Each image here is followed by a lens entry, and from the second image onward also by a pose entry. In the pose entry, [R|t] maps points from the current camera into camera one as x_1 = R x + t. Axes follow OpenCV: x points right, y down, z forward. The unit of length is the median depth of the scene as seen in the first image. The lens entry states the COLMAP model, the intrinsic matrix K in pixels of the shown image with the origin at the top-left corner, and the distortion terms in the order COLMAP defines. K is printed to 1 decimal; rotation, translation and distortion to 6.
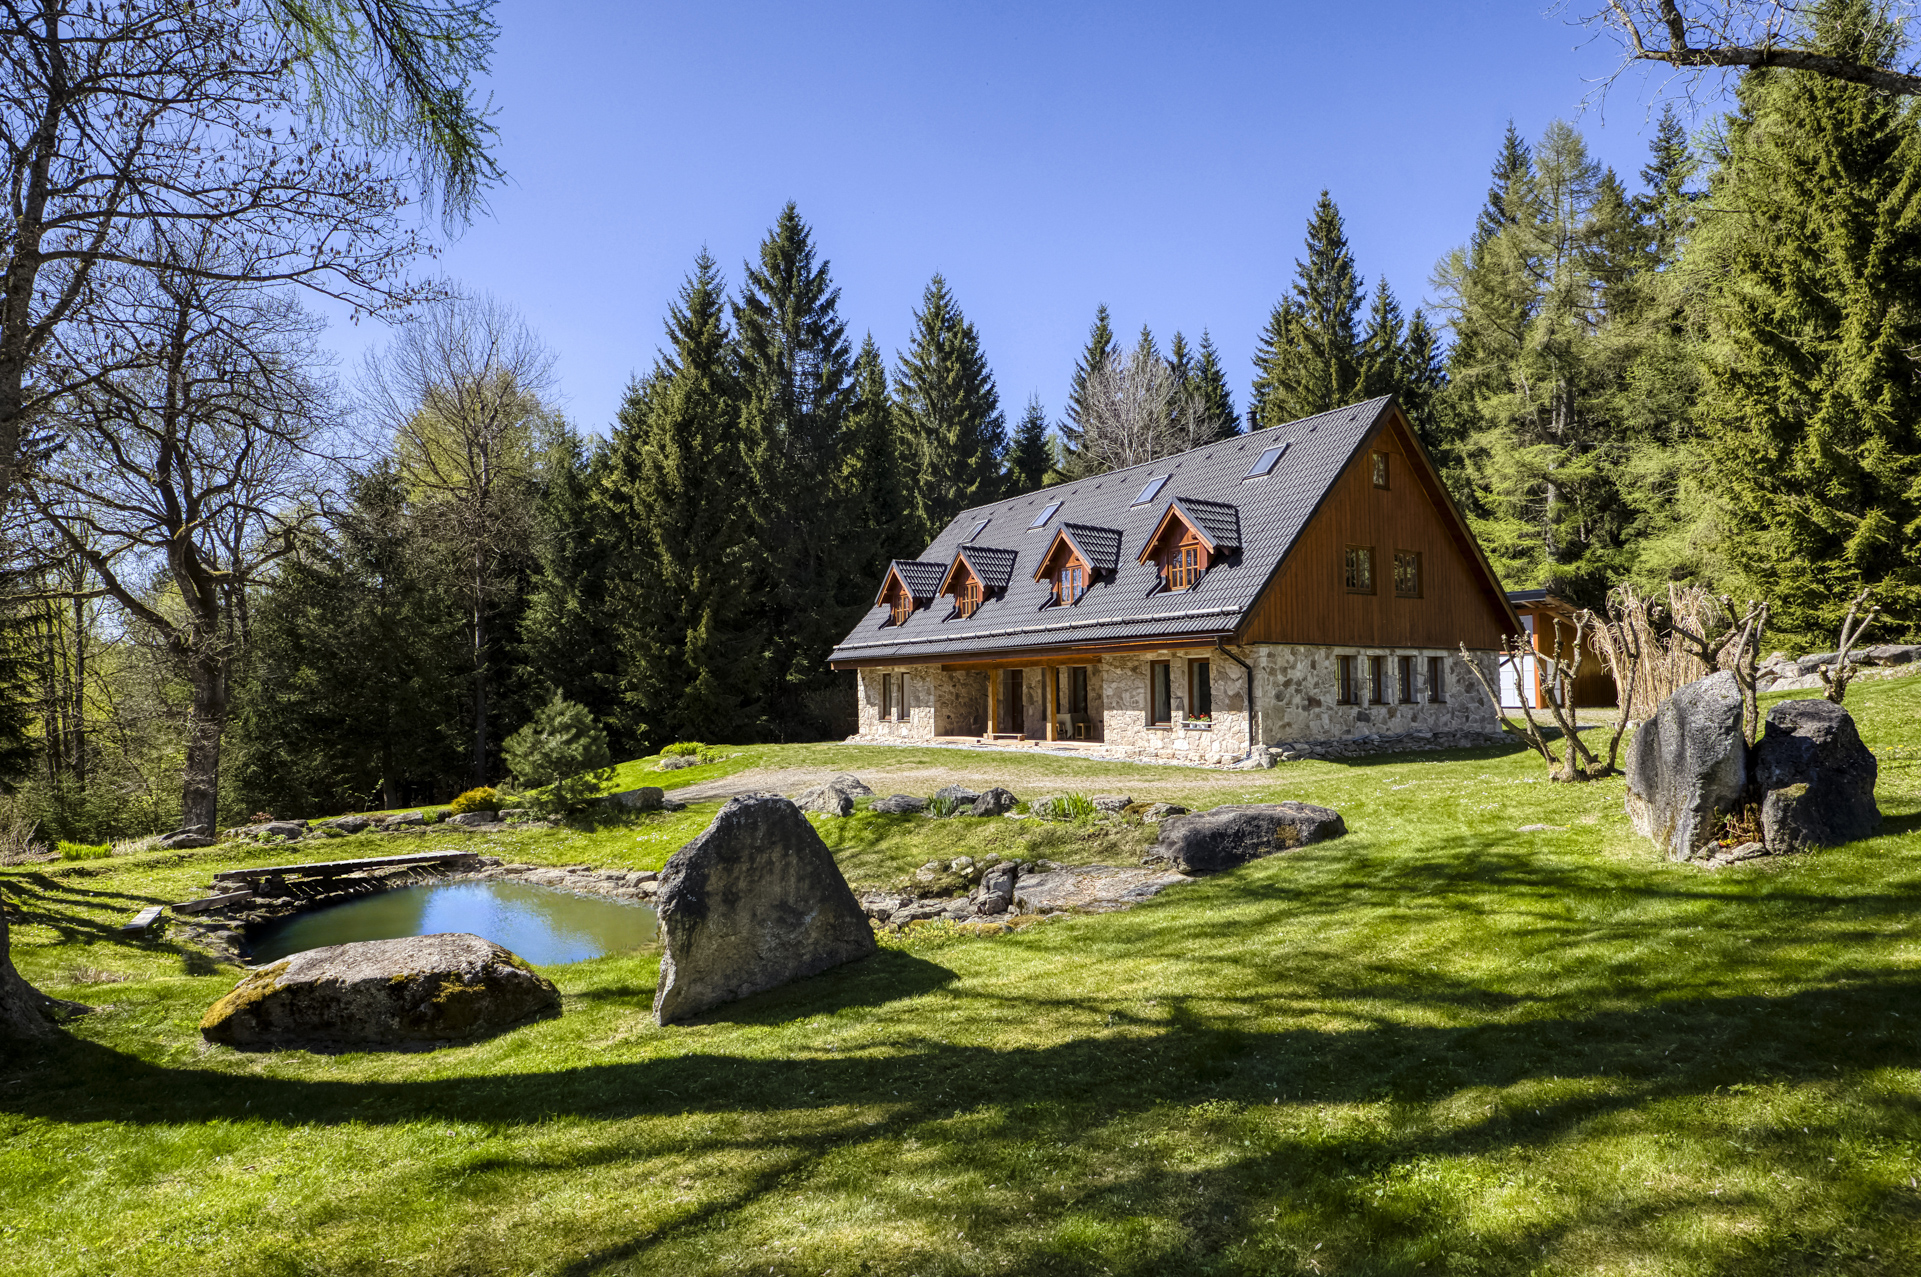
lens RADIAL K [[1017.2, 0, 964.6], [0, 1017.2, 634.4], [0, 0, 1]] dist [0.001184, -0.000201]
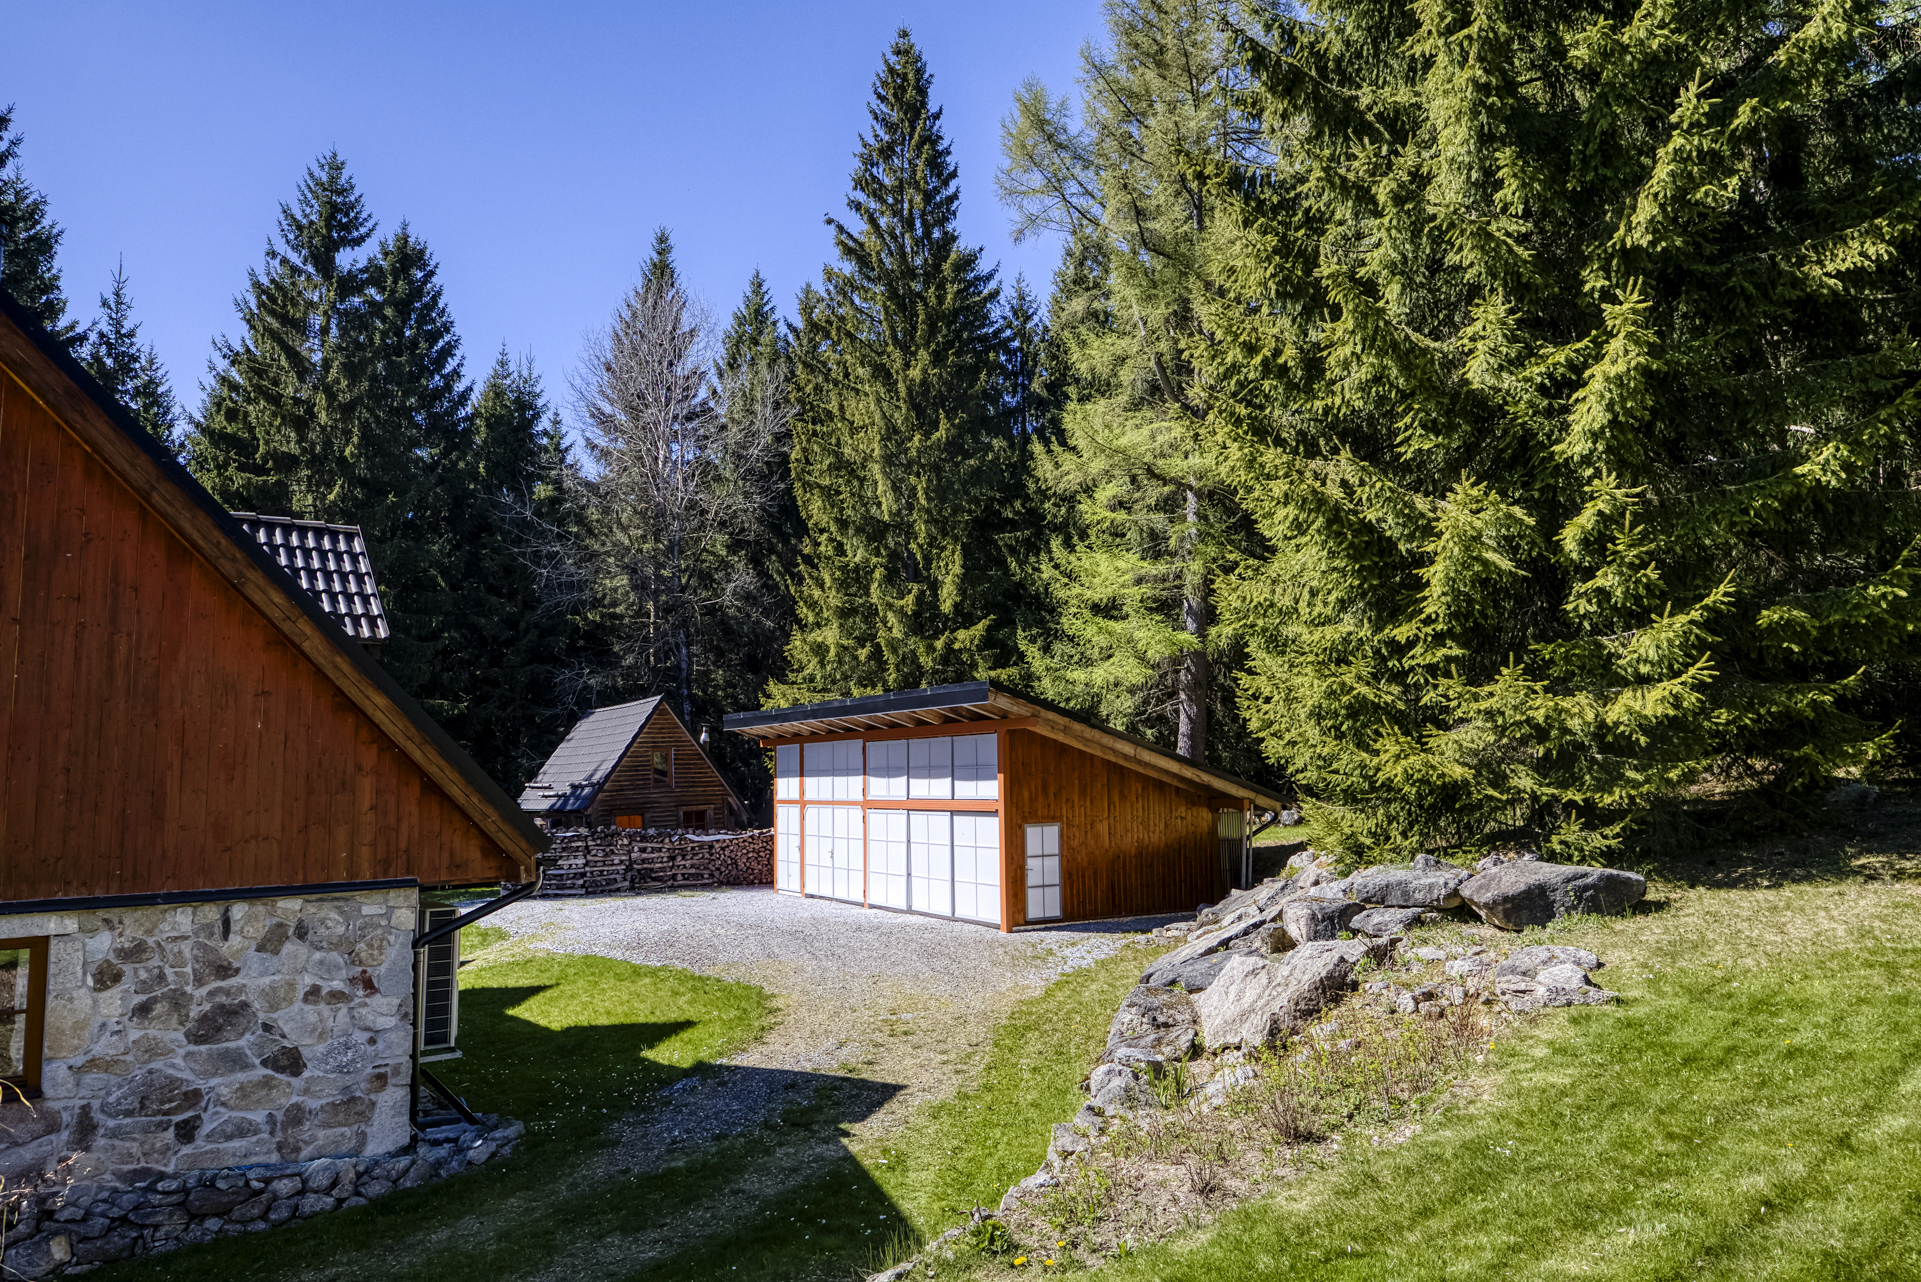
lens RADIAL K [[1207.9, 0, 963.6], [0, 1207.9, 641.2], [0, 0, 1]] dist [0.003807, 0.001641]
pose [[0.995059, 0.006527, 0.099068, 0.698037], [-0.000817, 0.998341, -0.057571, -0.042895], [-0.099280, 0.057205, 0.993414, 0.616798]]
